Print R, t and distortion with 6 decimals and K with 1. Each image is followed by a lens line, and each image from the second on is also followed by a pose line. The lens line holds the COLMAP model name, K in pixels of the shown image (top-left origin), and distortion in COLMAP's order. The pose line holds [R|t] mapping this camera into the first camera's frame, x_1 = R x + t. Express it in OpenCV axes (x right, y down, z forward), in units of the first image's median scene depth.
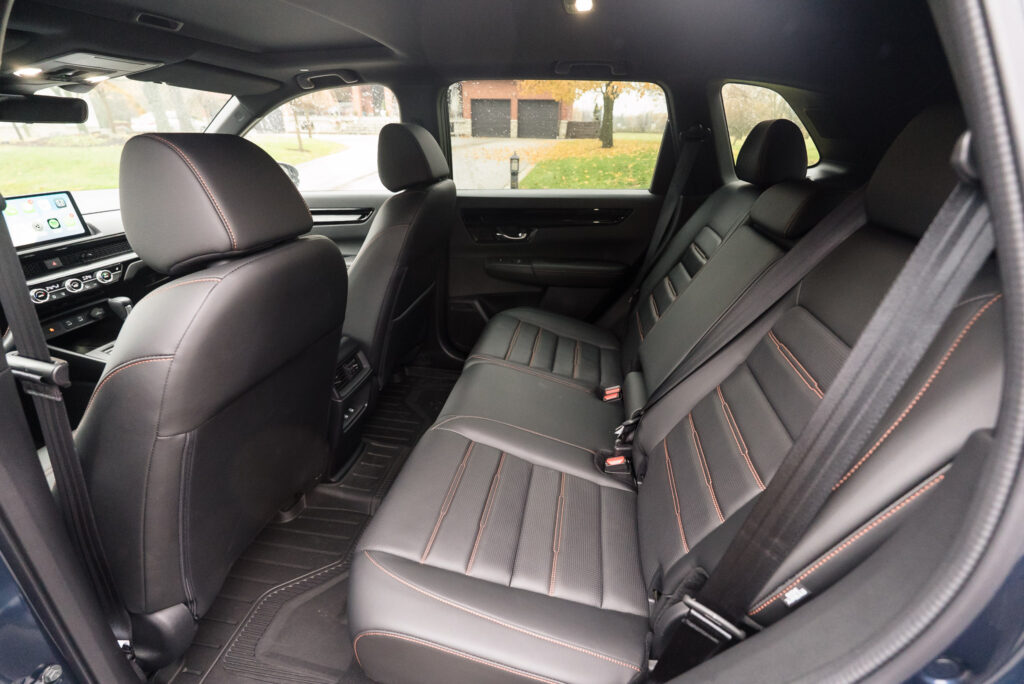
lens RADIAL K [[454.4, 0, 517.7], [0, 454.4, 345.5], [0, 0, 1]] dist [0.000923, -0.000860]
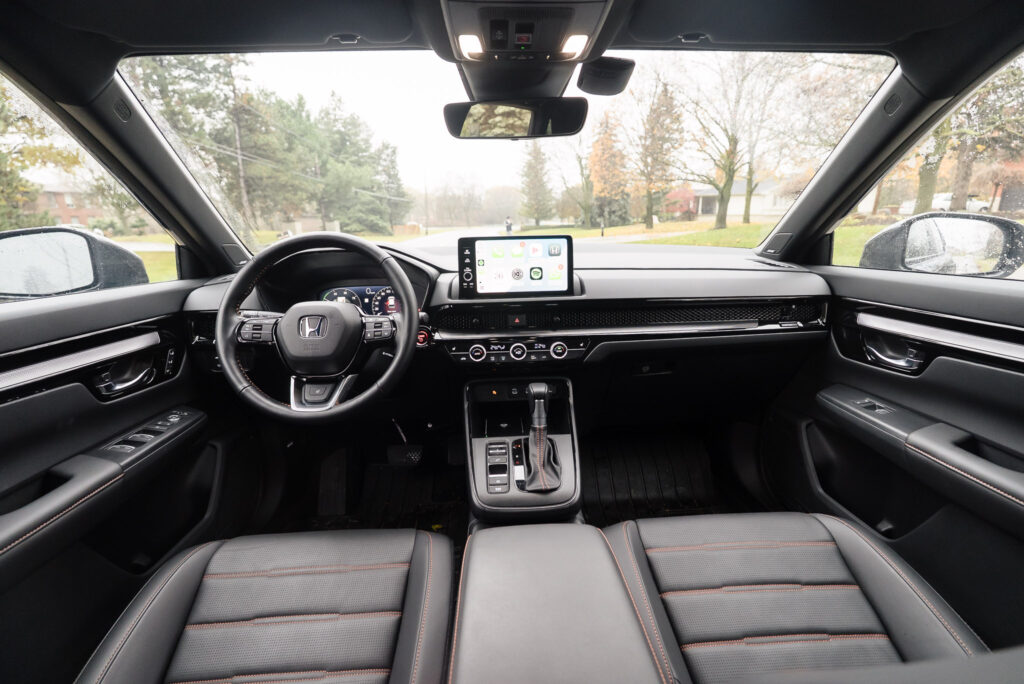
lens RADIAL K [[454.4, 0, 517.7], [0, 454.4, 345.5], [0, 0, 1]] dist [0.000923, -0.000860]
pose [[0.225213, 0.251668, -0.941245, -0.234705], [-0.402840, 0.903674, 0.145234, -0.228380], [0.887130, 0.346463, 0.304901, 0.689610]]
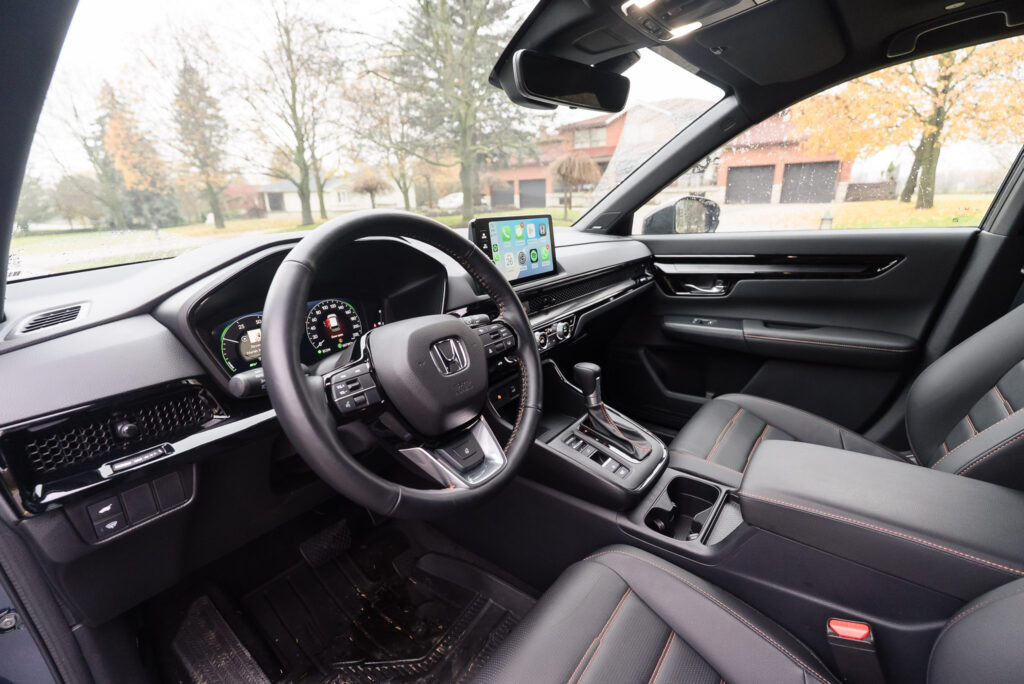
lens RADIAL K [[454.4, 0, 517.7], [0, 454.4, 345.5], [0, 0, 1]] dist [0.000923, -0.000860]
pose [[0.887696, 0.103486, -0.448649, -0.621775], [-0.164757, 0.981288, -0.099643, -0.043817], [0.429942, 0.162371, 0.888136, 0.321542]]
